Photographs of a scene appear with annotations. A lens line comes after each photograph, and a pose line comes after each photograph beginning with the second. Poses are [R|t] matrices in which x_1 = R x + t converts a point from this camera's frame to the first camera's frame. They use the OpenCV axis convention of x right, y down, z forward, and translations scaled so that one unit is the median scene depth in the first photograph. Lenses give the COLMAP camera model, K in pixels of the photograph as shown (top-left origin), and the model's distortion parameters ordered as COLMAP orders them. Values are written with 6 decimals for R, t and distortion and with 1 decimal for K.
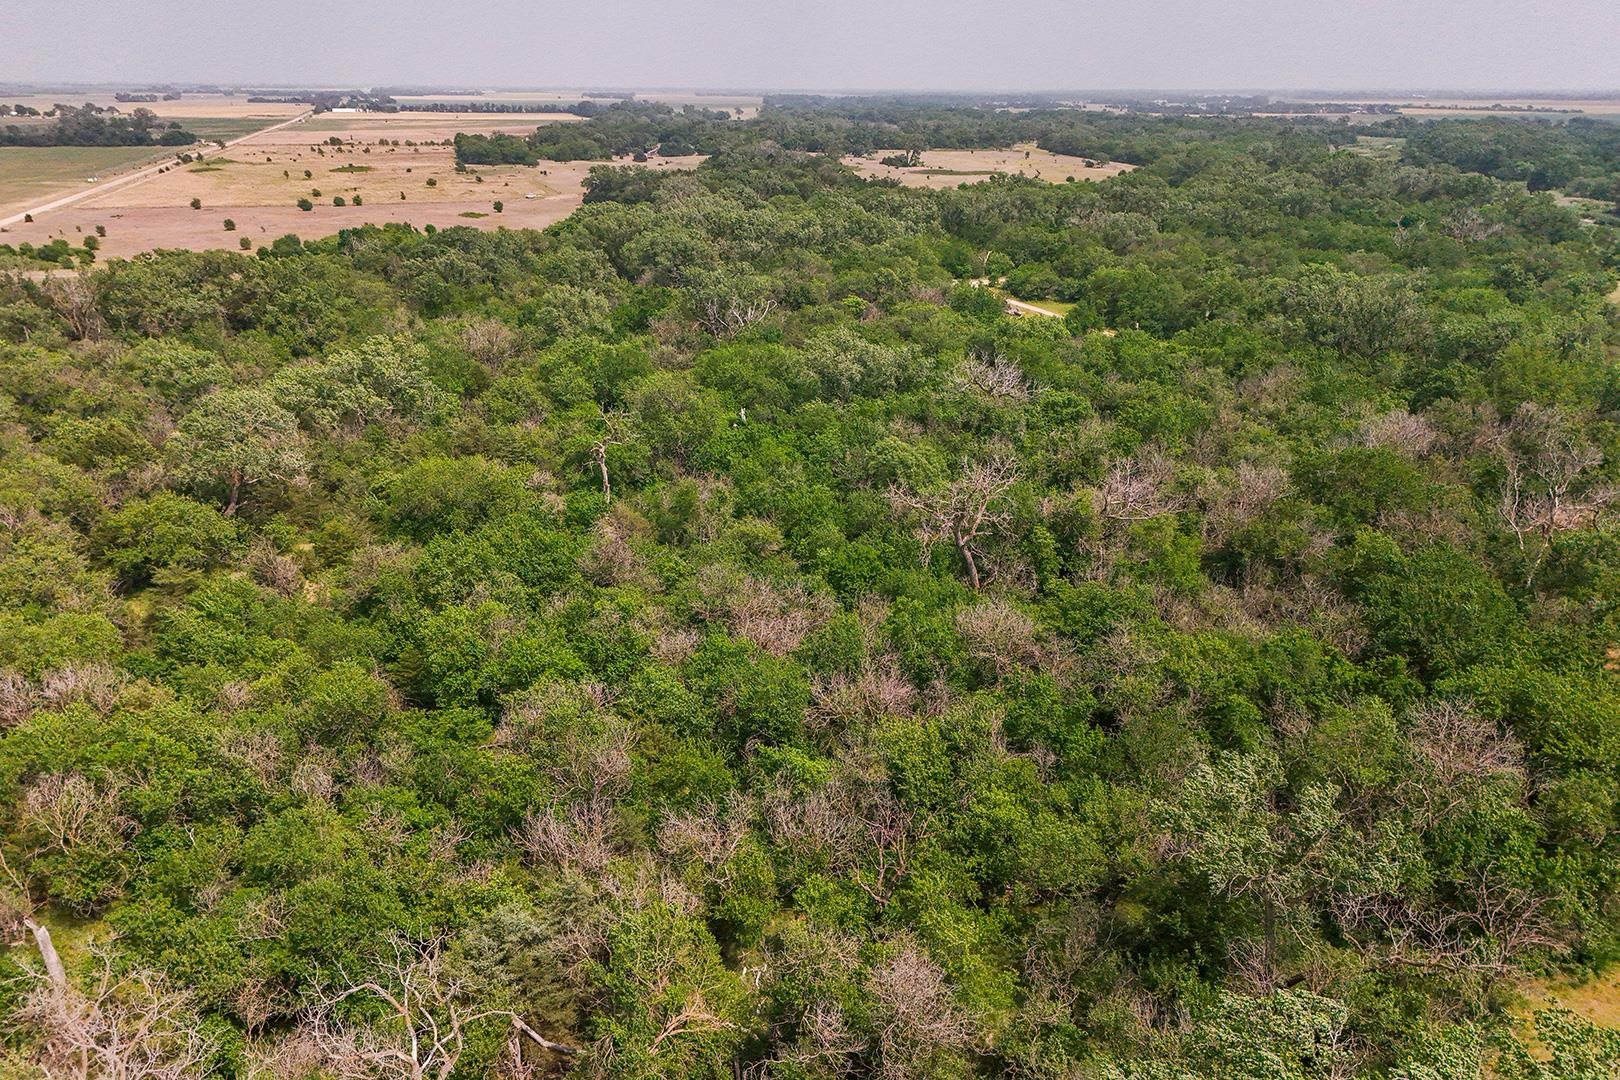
lens RADIAL K [[1190.9, 0, 814.4], [0, 1190.9, 546.9], [0, 0, 1]] dist [0.056711, -0.052240]
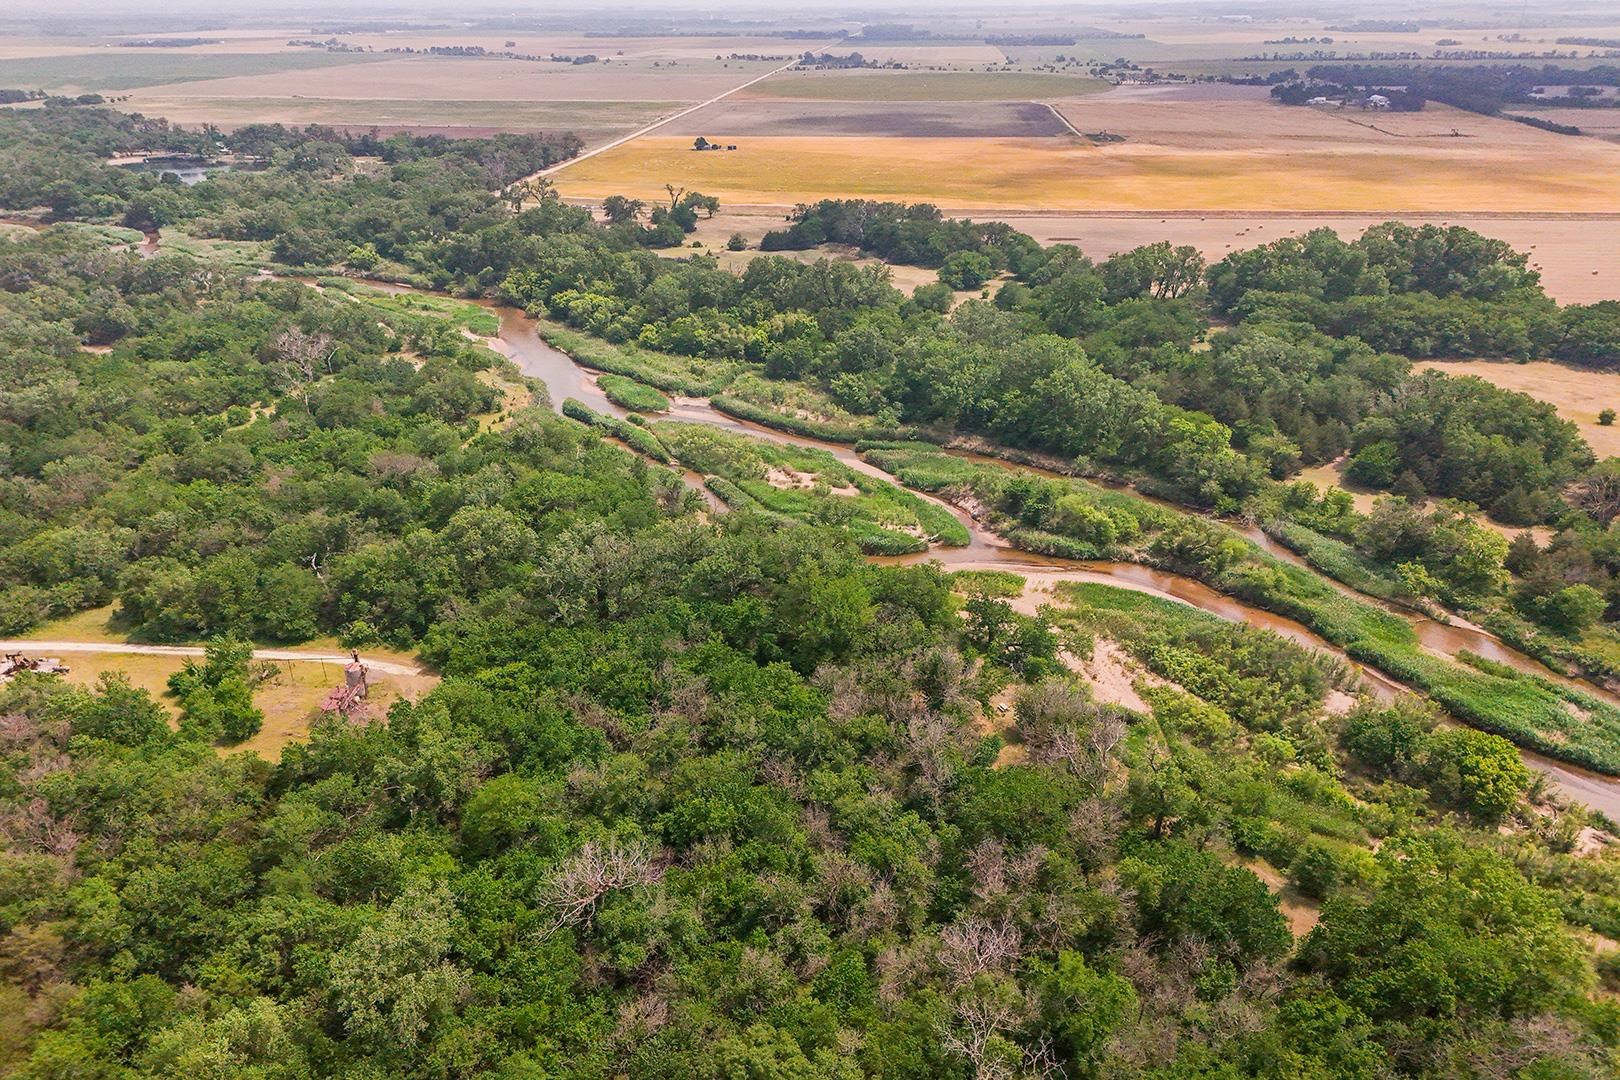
lens RADIAL K [[1190.9, 0, 814.4], [0, 1190.9, 546.9], [0, 0, 1]] dist [0.056711, -0.052240]
pose [[0.387590, -0.388679, 0.835884, -0.183225], [0.337340, 0.903672, 0.263779, -0.238365], [-0.857890, 0.179739, 0.481371, 0.199202]]
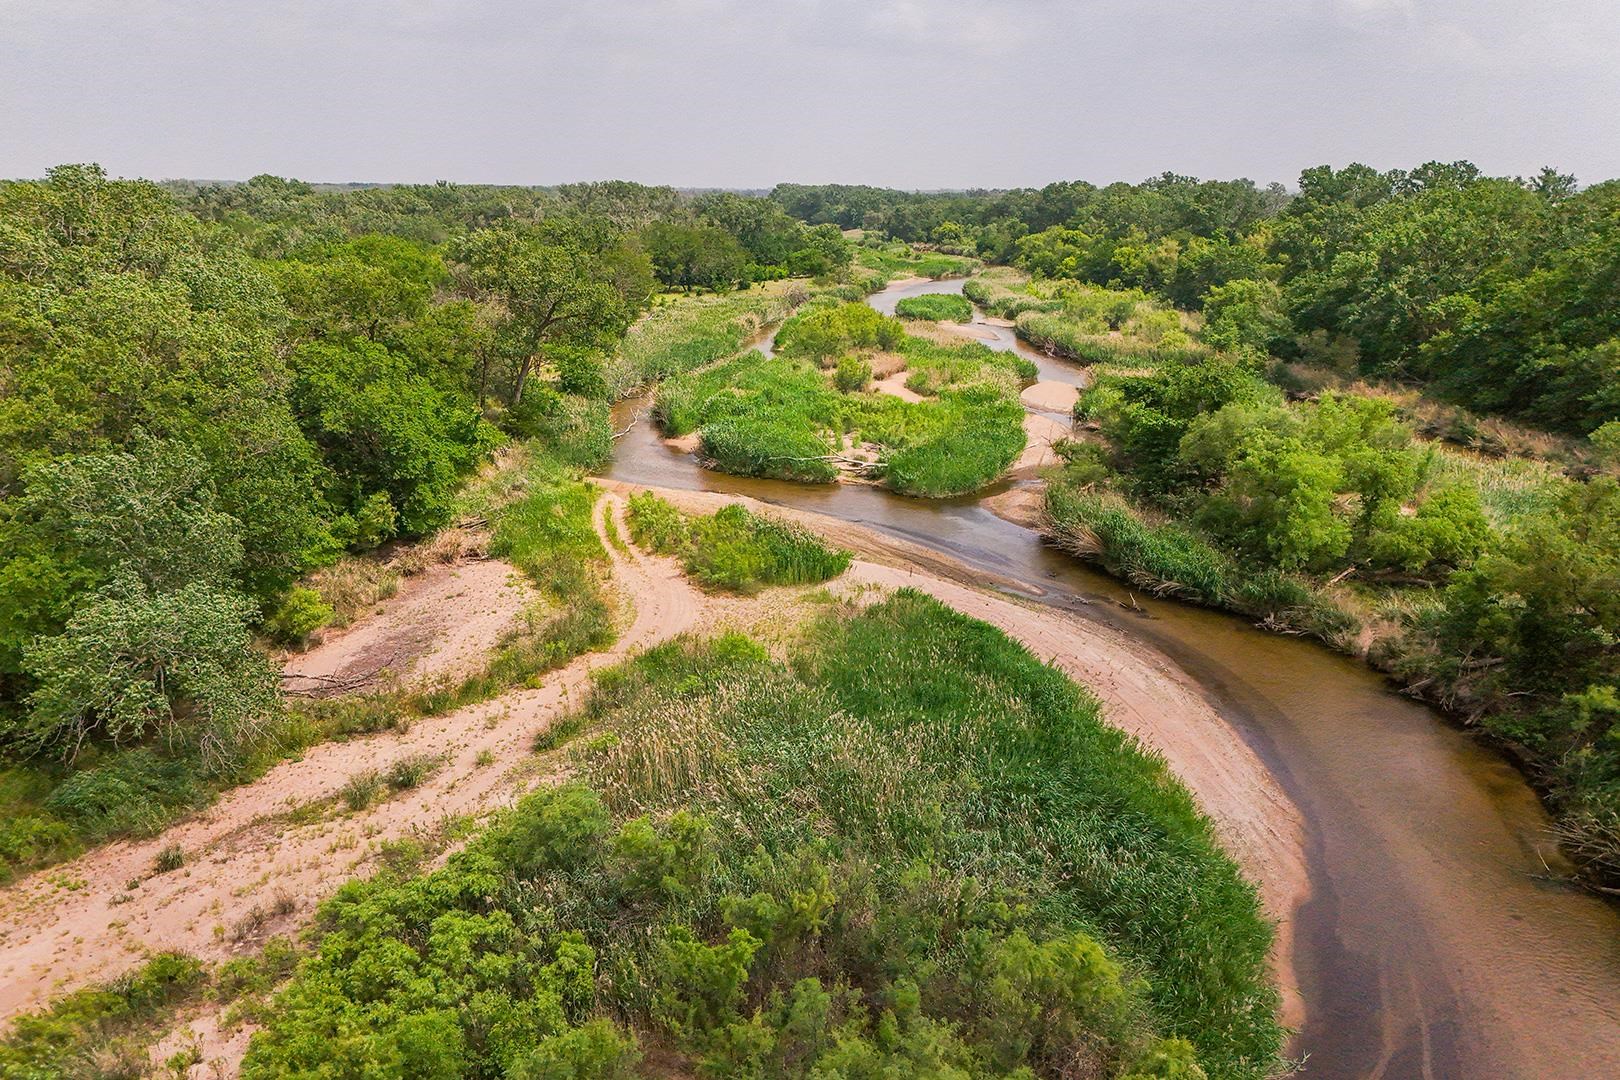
lens RADIAL K [[1190.9, 0, 814.4], [0, 1190.9, 546.9], [0, 0, 1]] dist [0.056711, -0.052240]
pose [[0.924136, -0.109117, 0.366151, 0.338564], [0.136858, 0.989298, -0.050596, 0.000512], [-0.356712, 0.096869, 0.929179, 0.245236]]
